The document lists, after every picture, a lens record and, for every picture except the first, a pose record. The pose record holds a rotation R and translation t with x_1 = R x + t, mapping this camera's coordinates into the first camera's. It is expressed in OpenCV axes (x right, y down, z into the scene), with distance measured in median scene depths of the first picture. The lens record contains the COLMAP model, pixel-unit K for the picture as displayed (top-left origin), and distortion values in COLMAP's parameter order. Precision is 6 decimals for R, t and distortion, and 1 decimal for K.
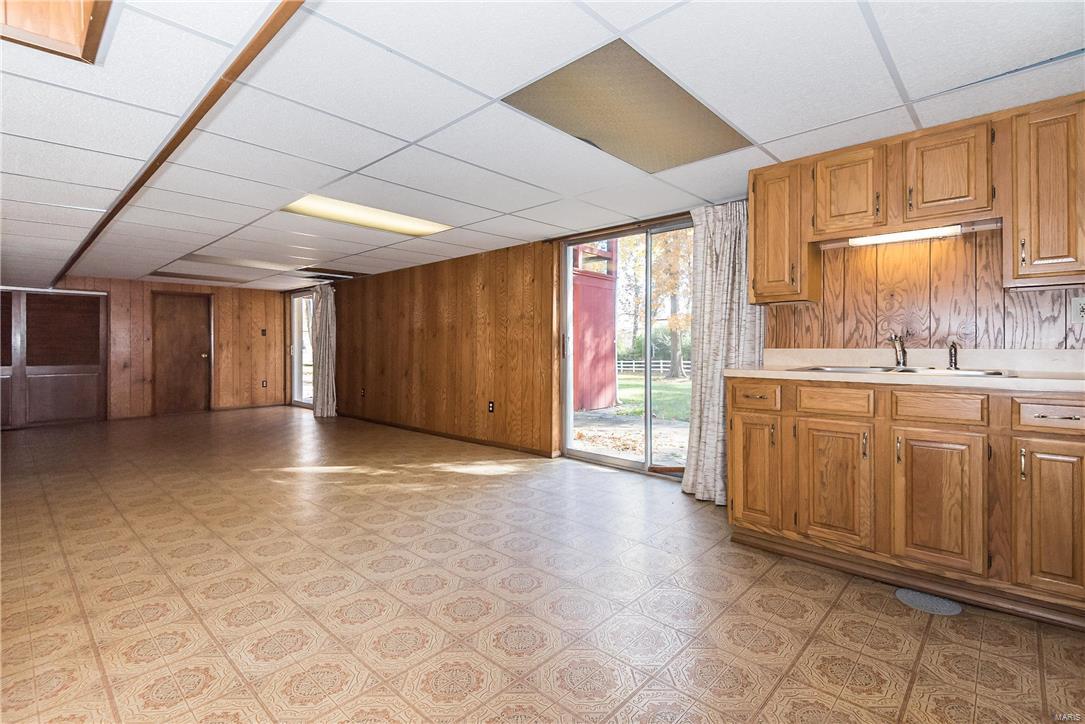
lens RADIAL K [[502.2, 0, 544.9], [0, 502.2, 365.7], [0, 0, 1]] dist [0.002334, -0.000188]
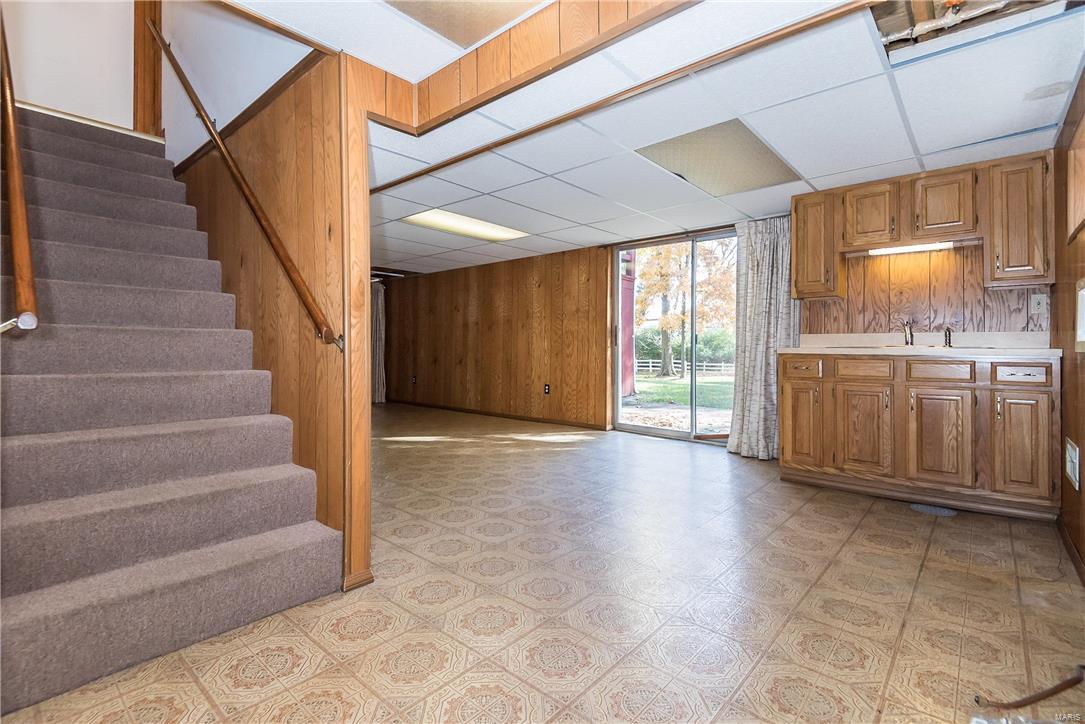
lens RADIAL K [[501.0, 0, 542.5], [0, 501.0, 362.0], [0, 0, 1]] dist [-0.001518, -0.000794]
pose [[0.999631, 0.004273, 0.026816, -0.281017], [-0.004063, 0.999961, -0.007904, 0.054774], [-0.026849, 0.007792, 0.999609, -0.283021]]
